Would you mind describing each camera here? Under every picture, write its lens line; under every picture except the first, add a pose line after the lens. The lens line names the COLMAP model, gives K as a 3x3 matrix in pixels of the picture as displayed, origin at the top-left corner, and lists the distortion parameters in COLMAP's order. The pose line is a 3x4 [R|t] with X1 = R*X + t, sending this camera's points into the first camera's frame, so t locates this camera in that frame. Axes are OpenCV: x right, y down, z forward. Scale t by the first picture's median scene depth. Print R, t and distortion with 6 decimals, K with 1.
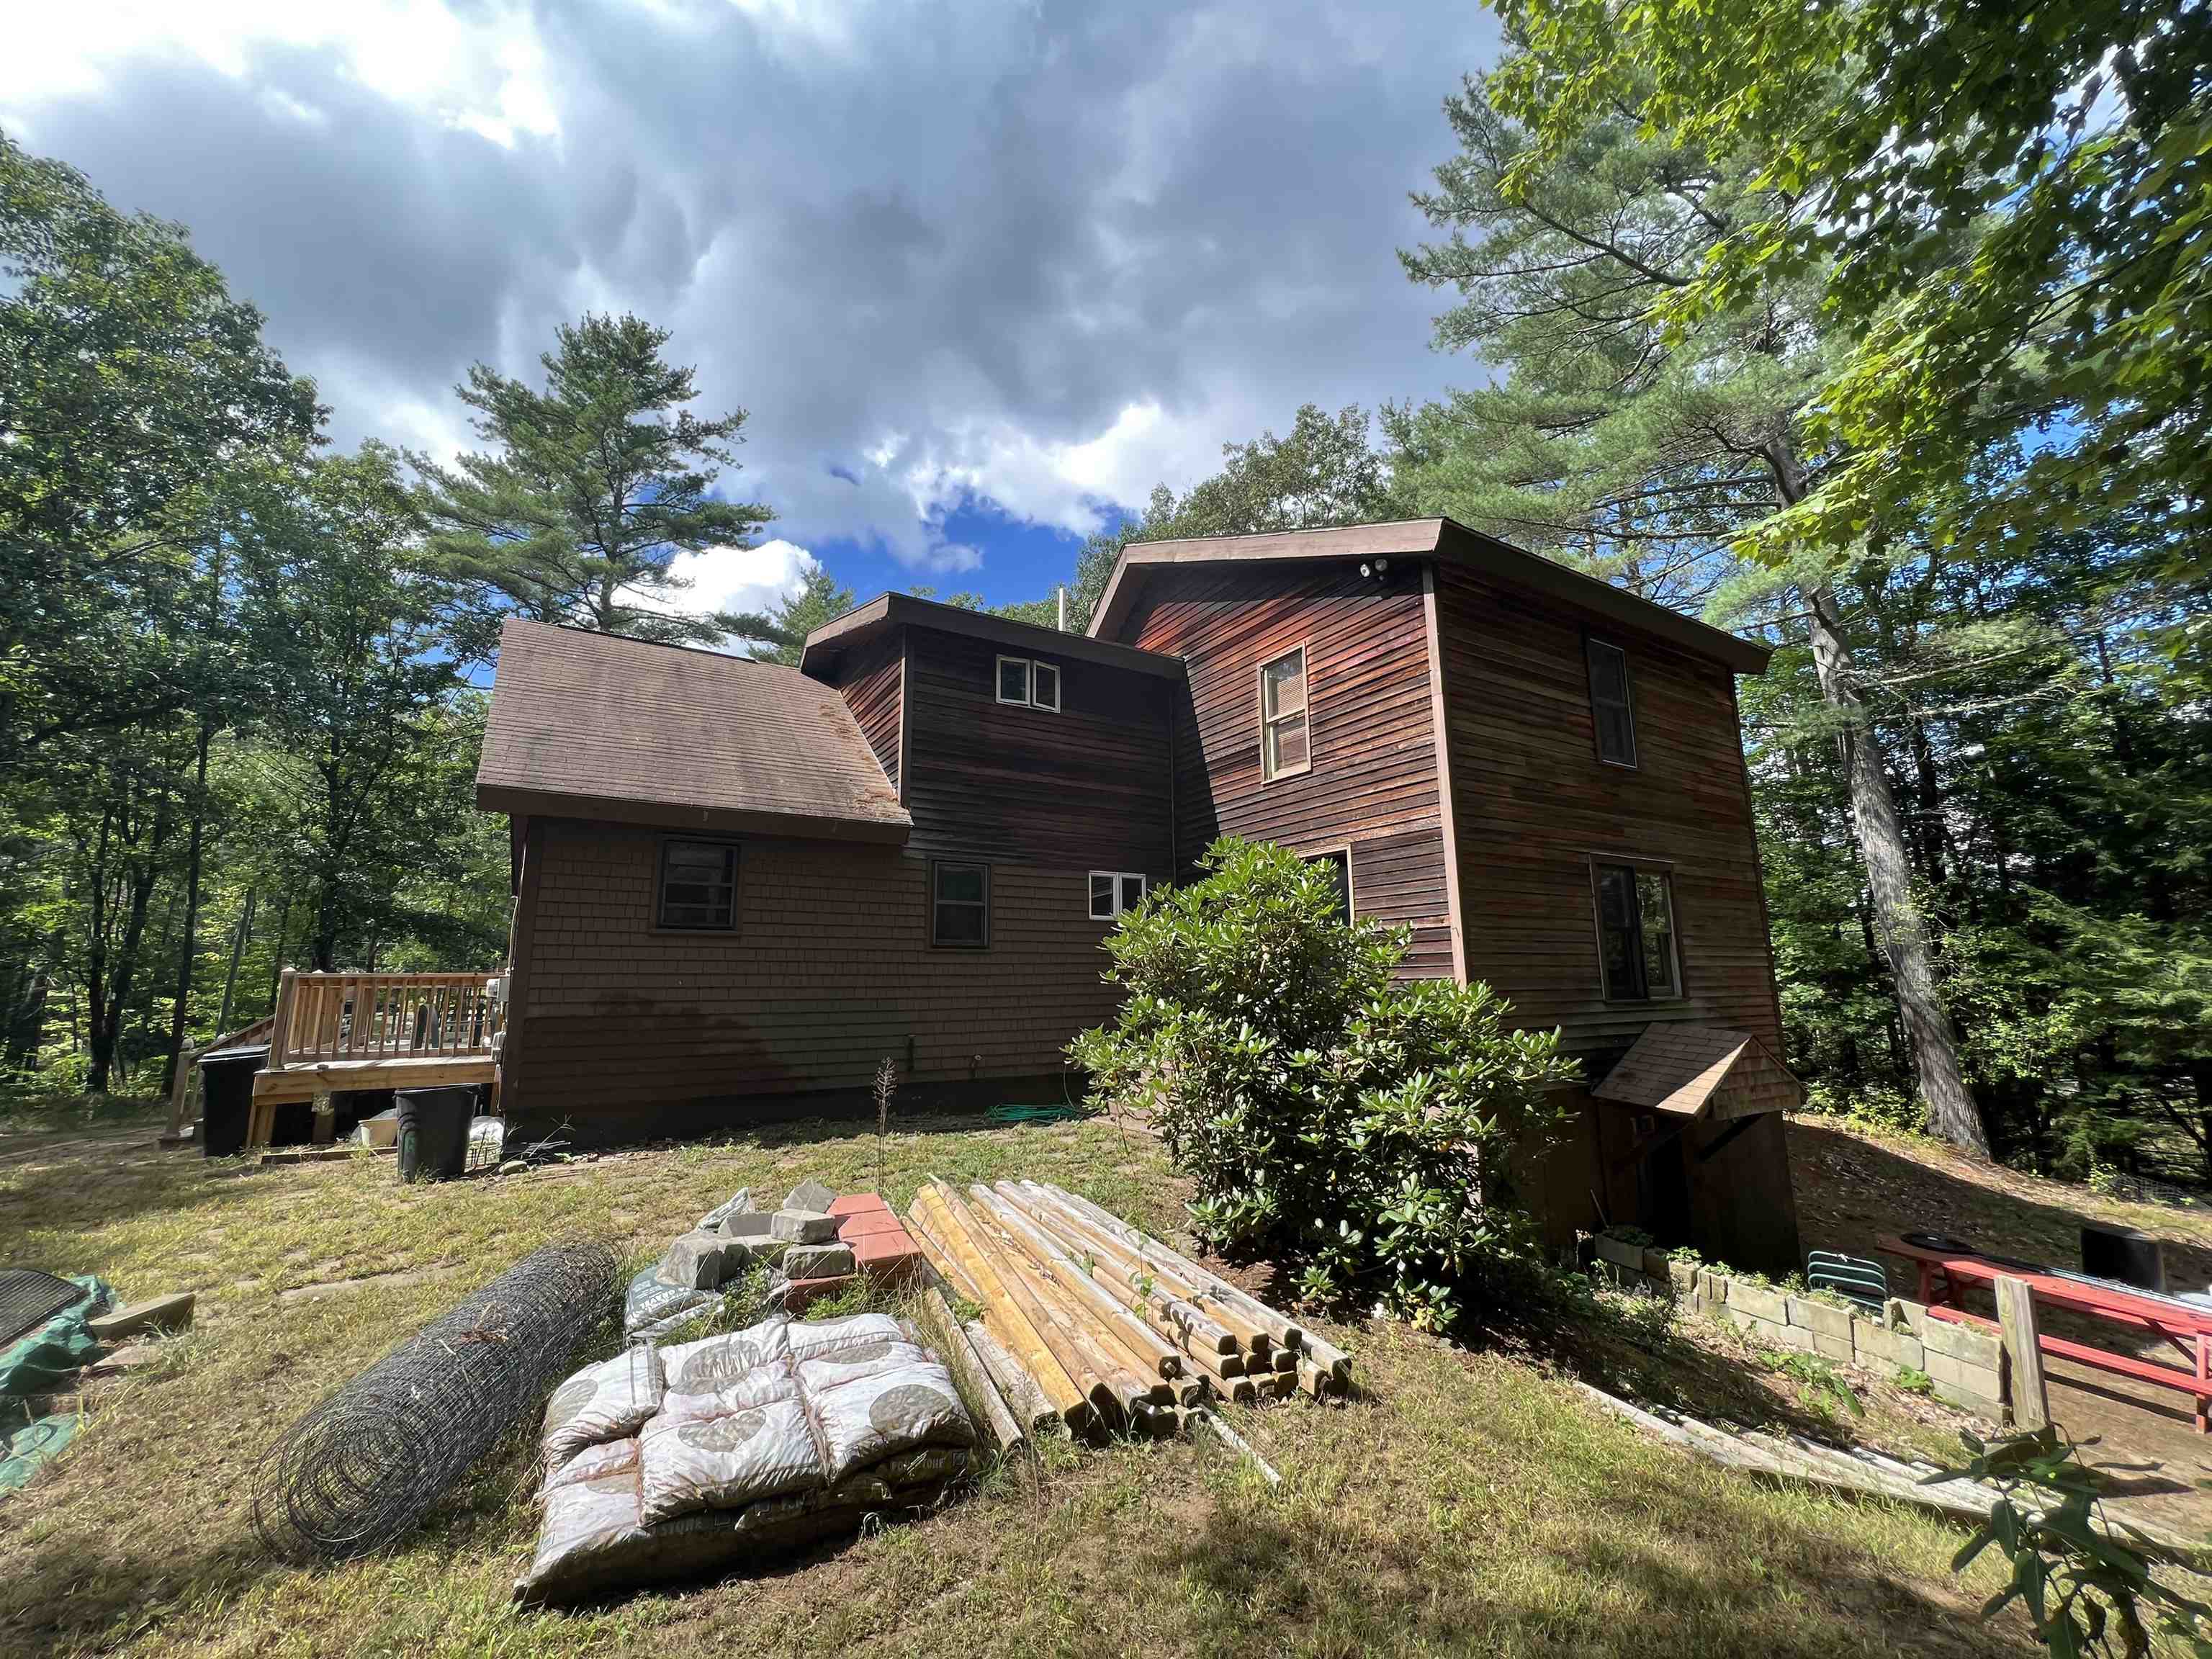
lens RADIAL K [[880.9, 0, 1112.5], [0, 880.9, 831.0], [0, 0, 1]] dist [-0.001687, 0.000346]
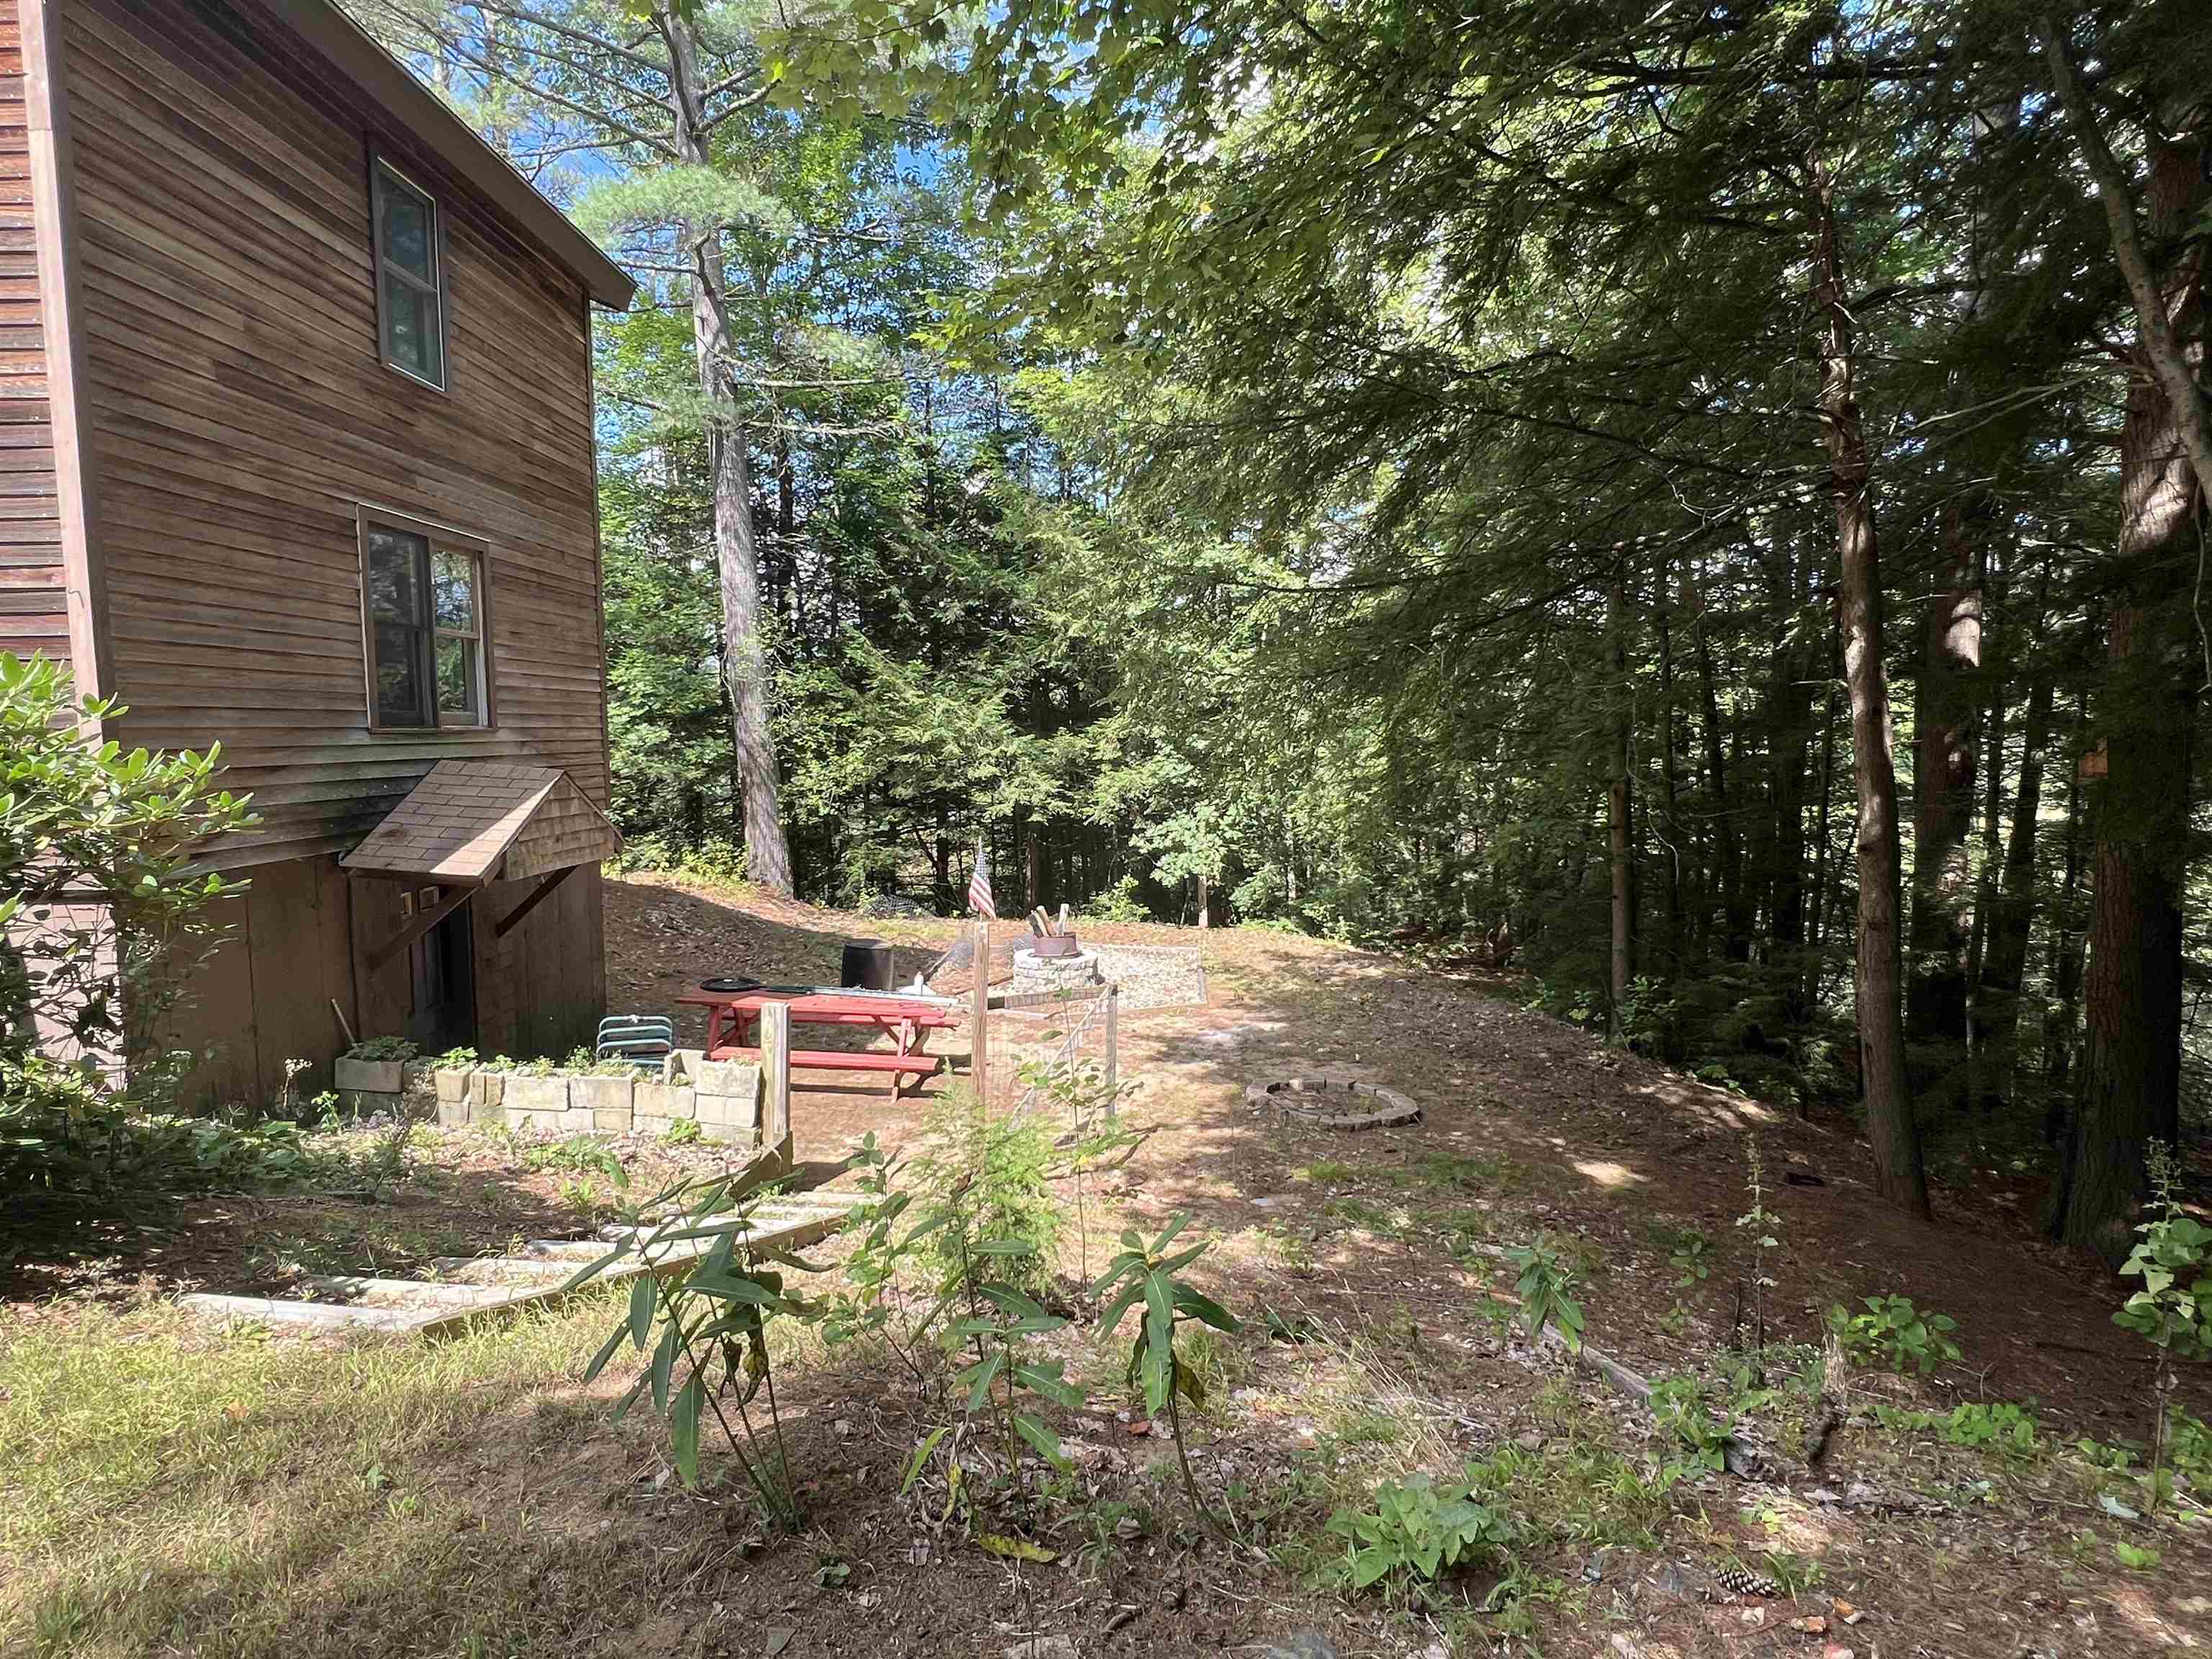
lens RADIAL K [[1175.2, 0, 1106.0], [0, 1175.2, 827.7], [0, 0, 1]] dist [0.000029, -0.001062]
pose [[0.530886, -0.064876, 0.844956, 0.095863], [-0.142946, 0.975923, 0.164745, 0.039030], [-0.835300, -0.208244, 0.508830, 0.056711]]
